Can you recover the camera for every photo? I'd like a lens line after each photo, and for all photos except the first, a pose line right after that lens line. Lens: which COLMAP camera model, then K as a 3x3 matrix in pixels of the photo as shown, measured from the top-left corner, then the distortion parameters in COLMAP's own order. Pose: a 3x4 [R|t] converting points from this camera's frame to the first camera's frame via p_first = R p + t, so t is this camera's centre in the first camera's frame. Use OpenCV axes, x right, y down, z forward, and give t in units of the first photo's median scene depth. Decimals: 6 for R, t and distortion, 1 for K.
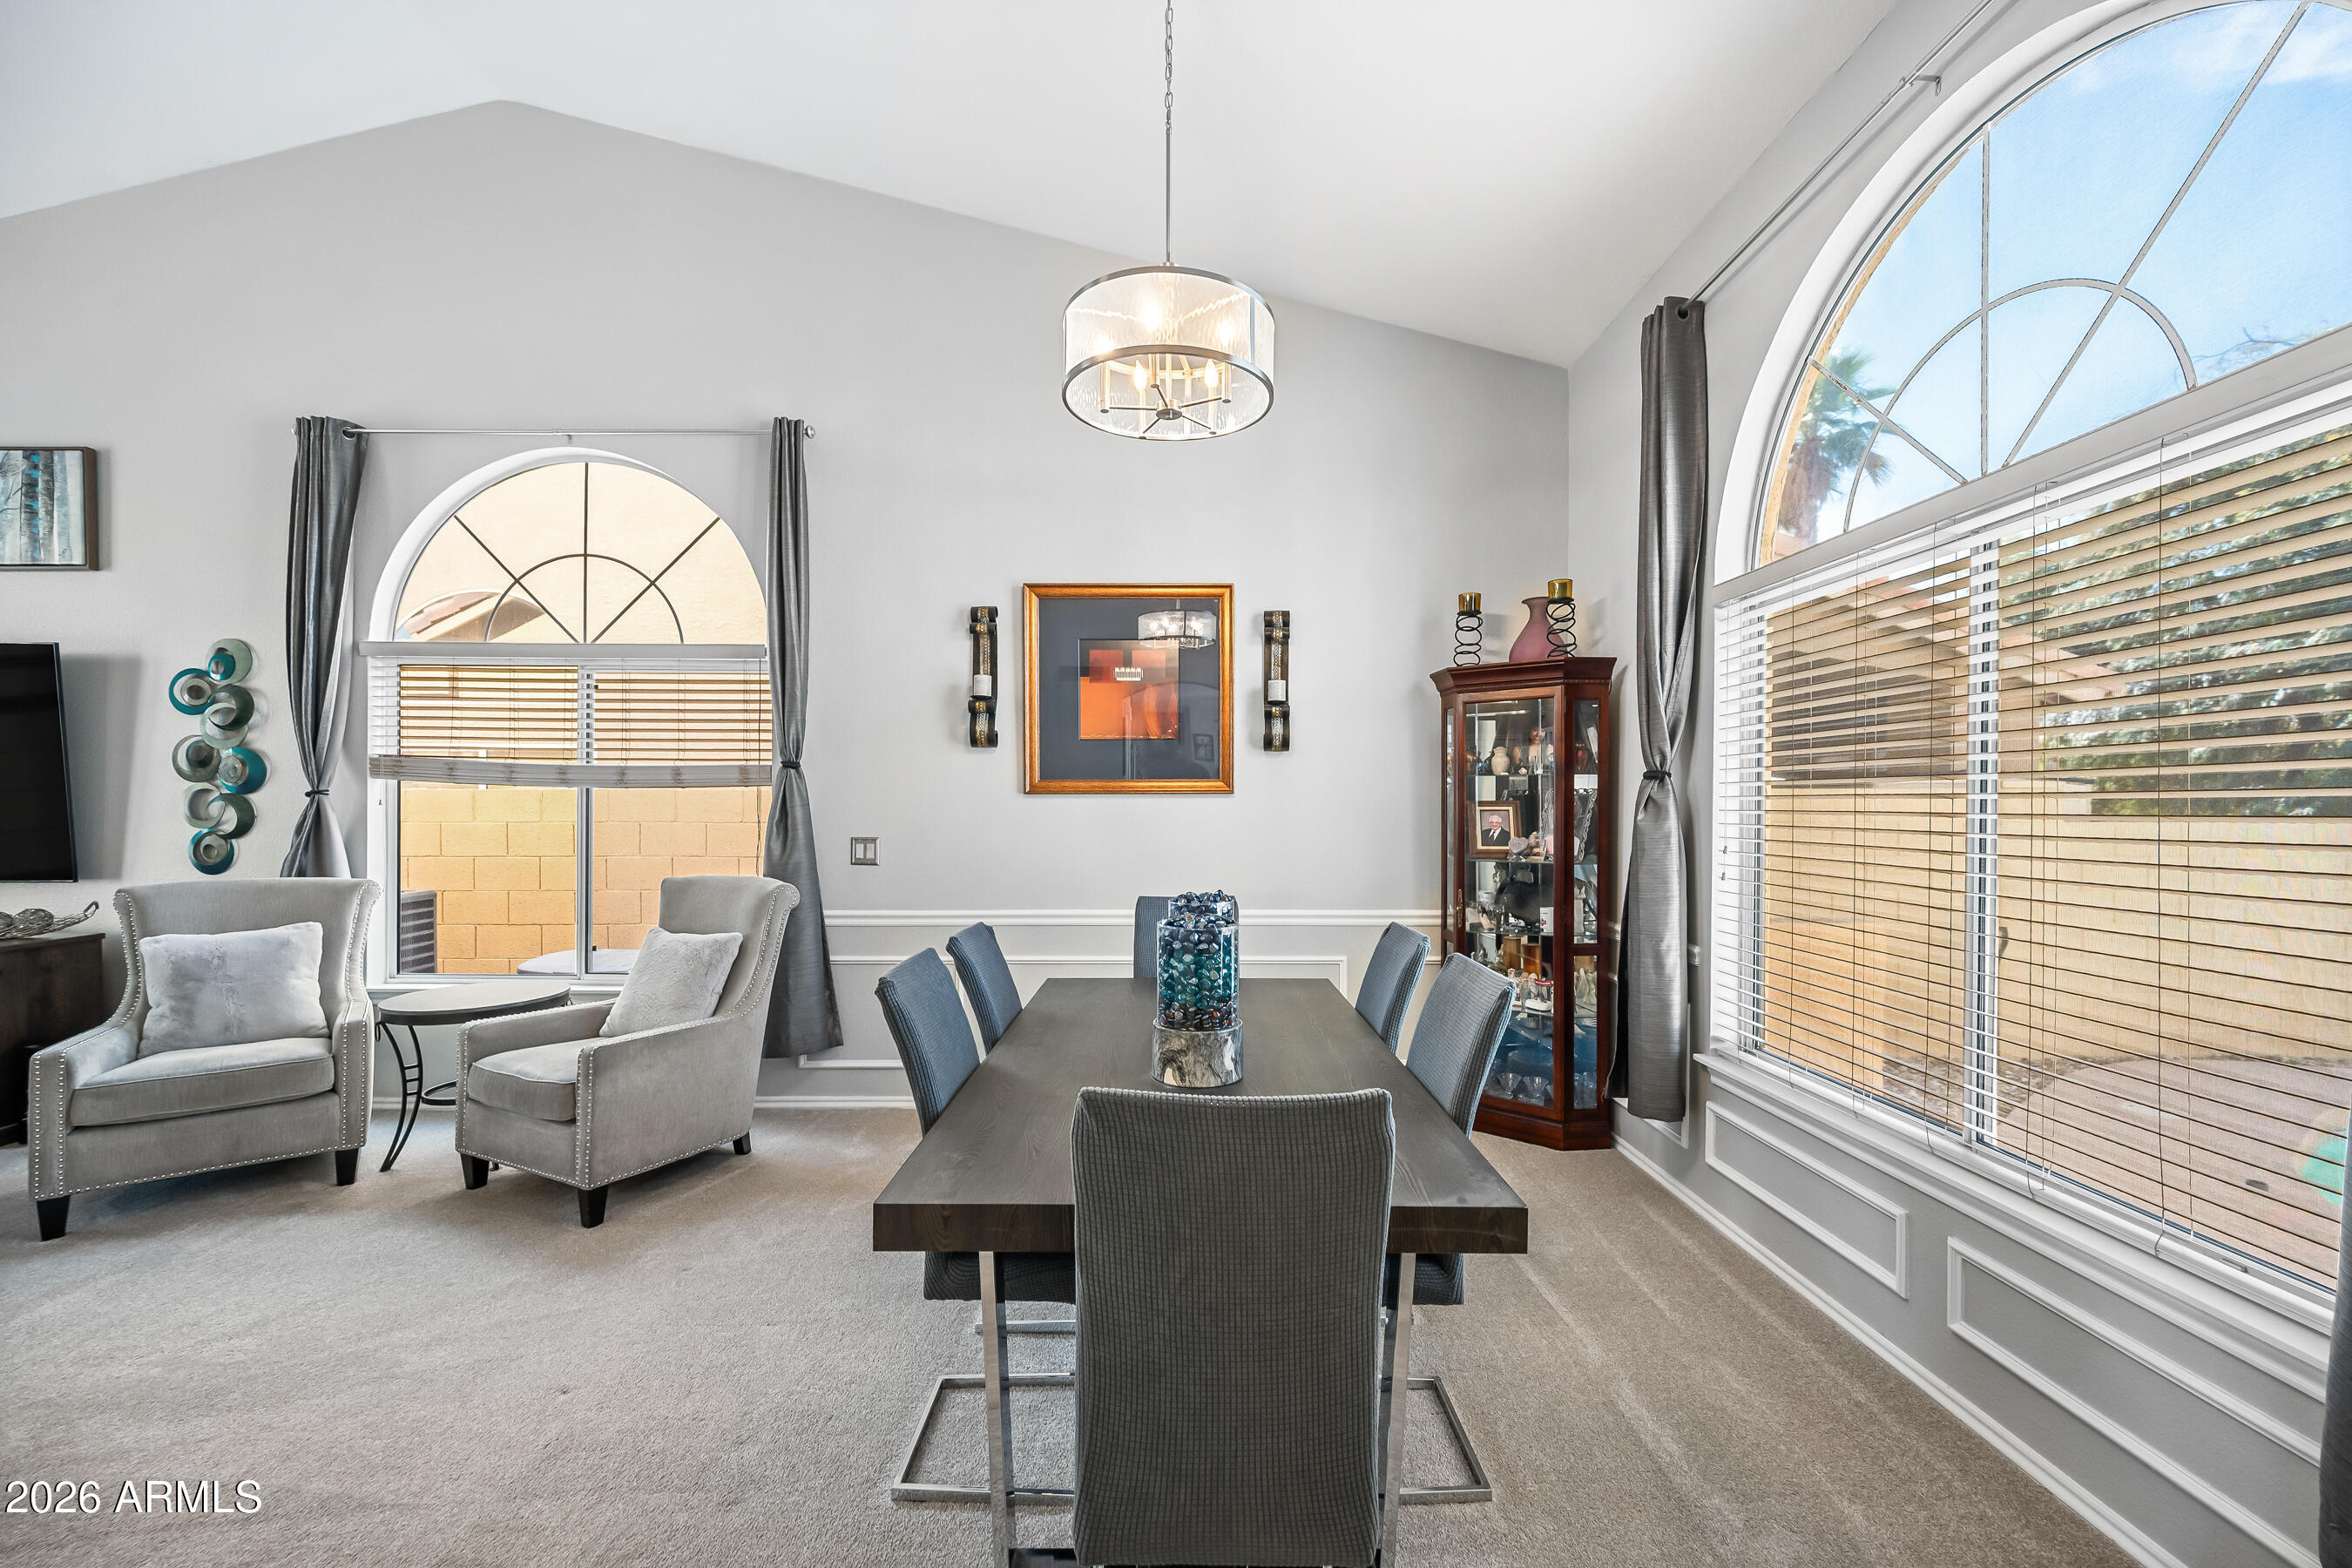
lens RADIAL K [[926.5, 0, 1182.1], [0, 926.5, 797.1], [0, 0, 1]] dist [0.001093, 0.000396]
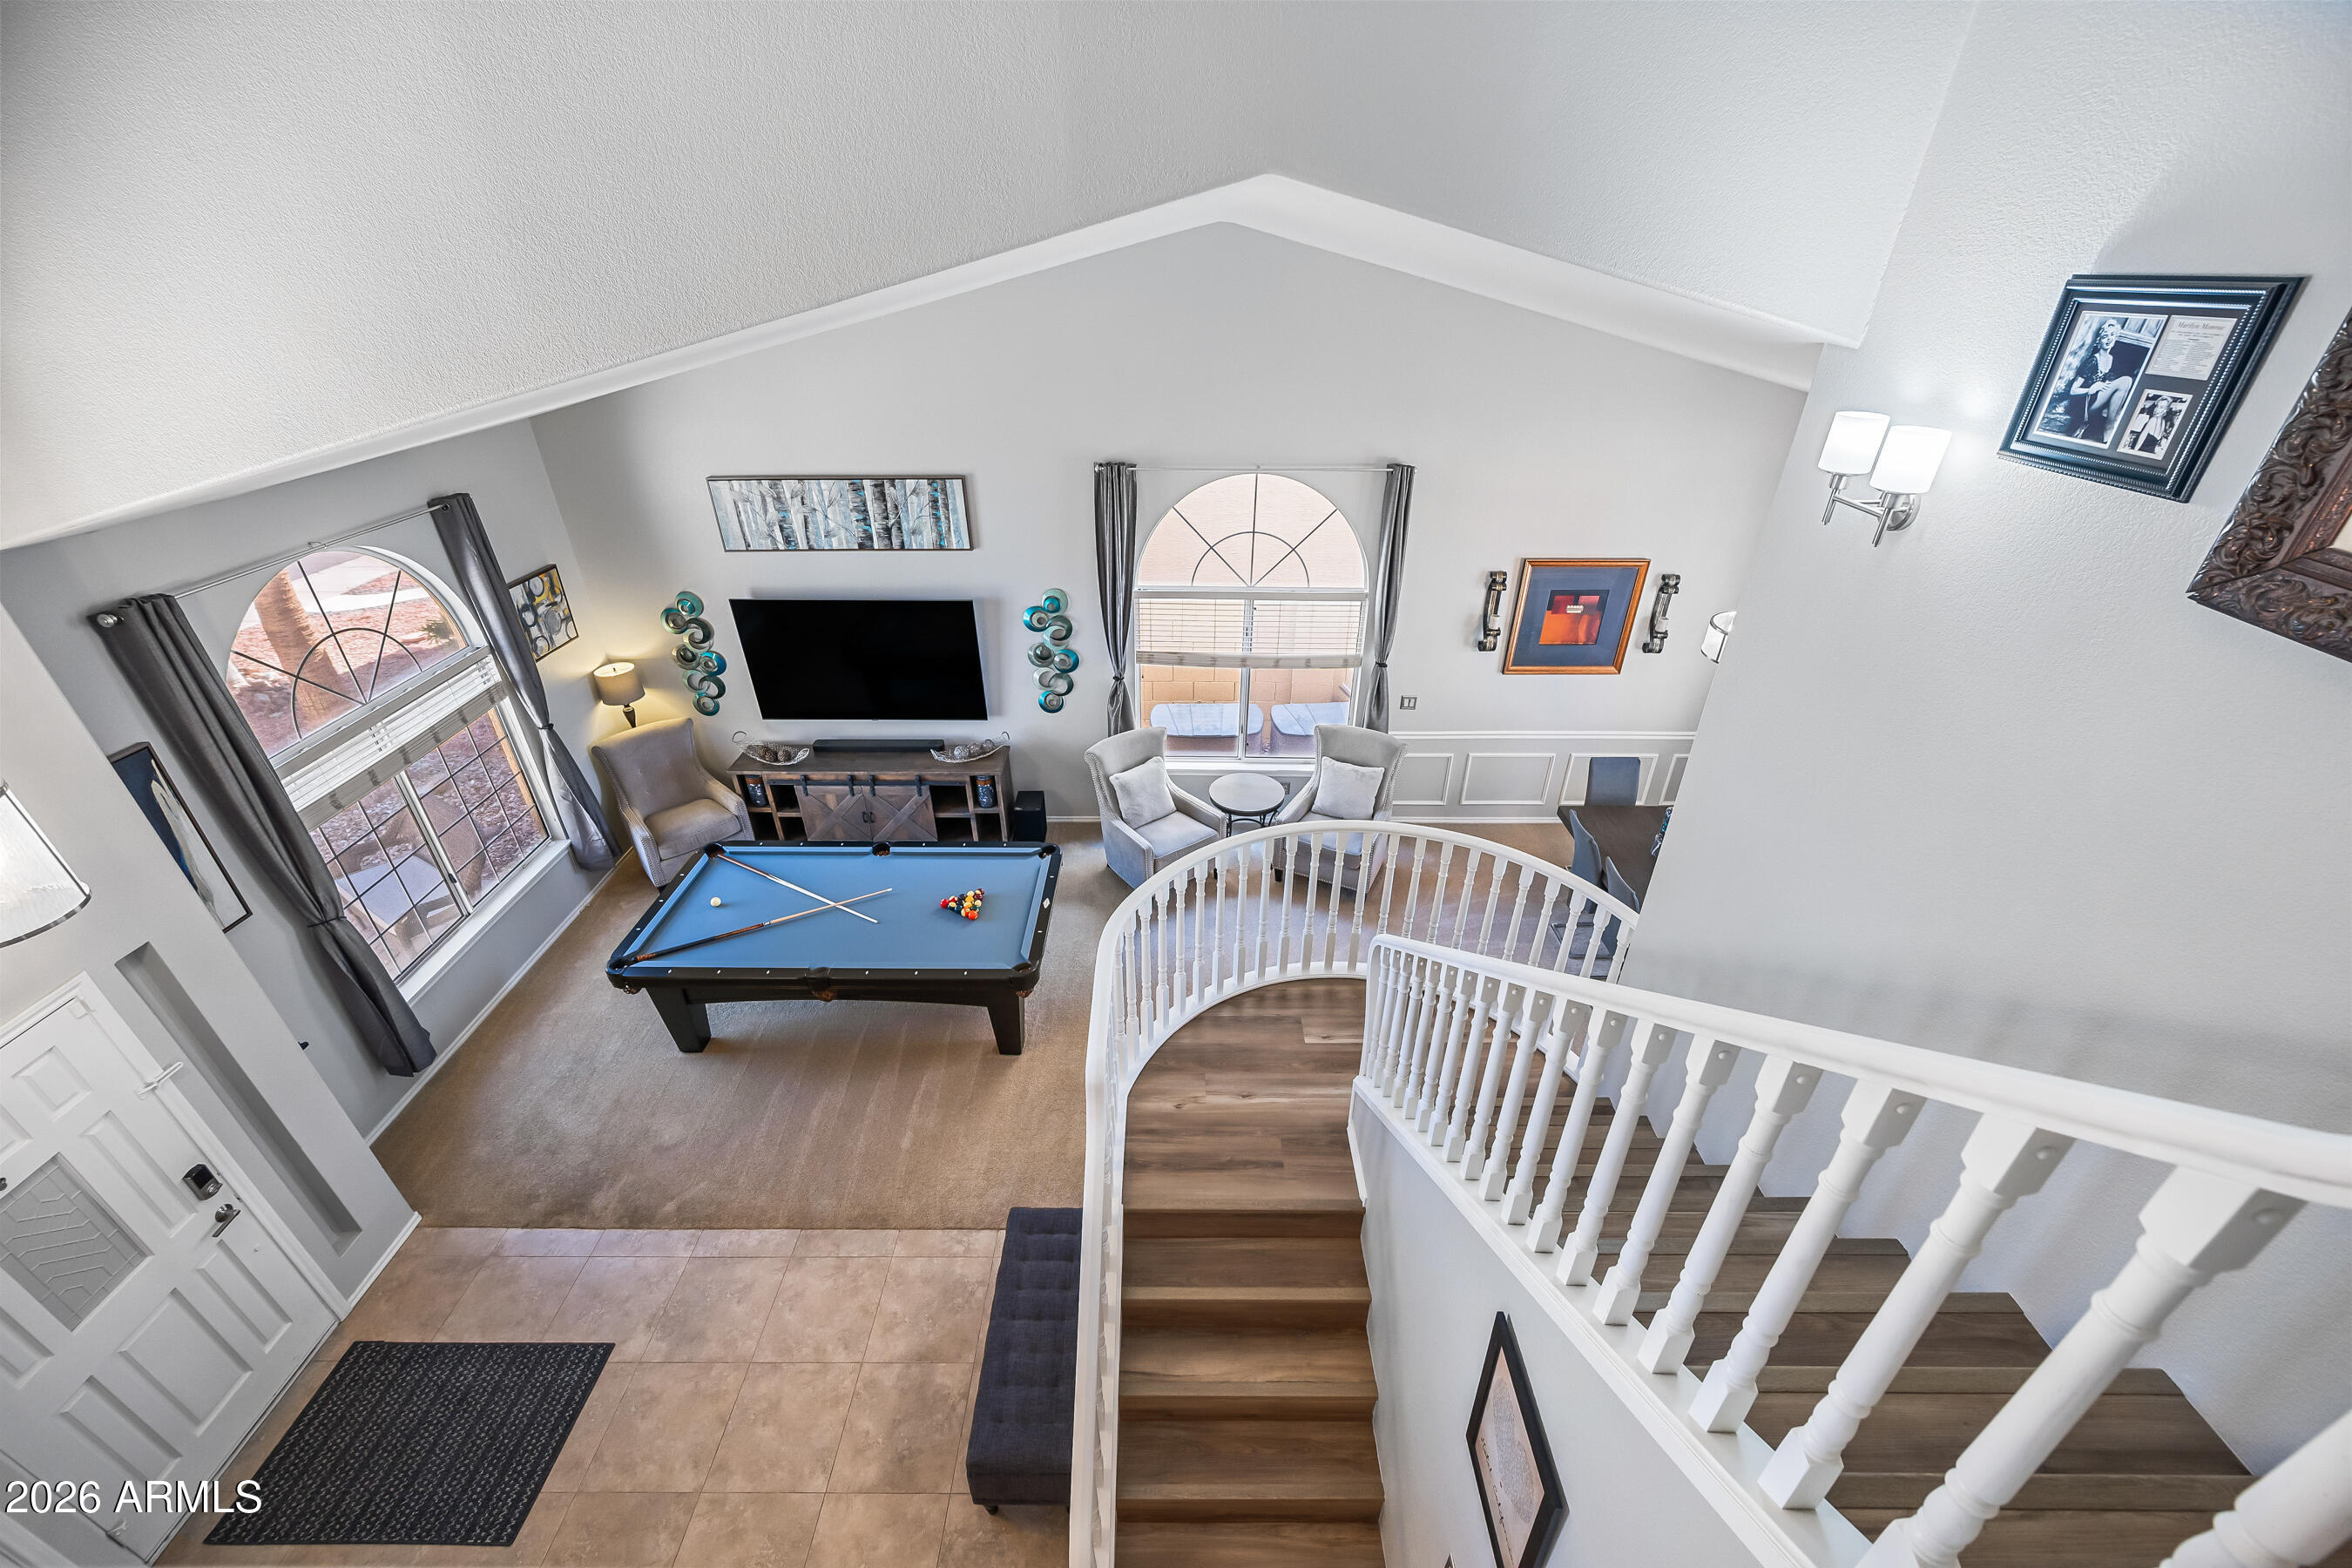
lens RADIAL K [[926.5, 0, 1182.1], [0, 926.5, 797.1], [0, 0, 1]] dist [0.001093, 0.000396]
pose [[0.999975, 0.005004, -0.005033, -0.781138], [-0.001724, 0.859202, 0.511633, -0.716510], [0.006884, -0.511611, 0.859189, -0.662728]]
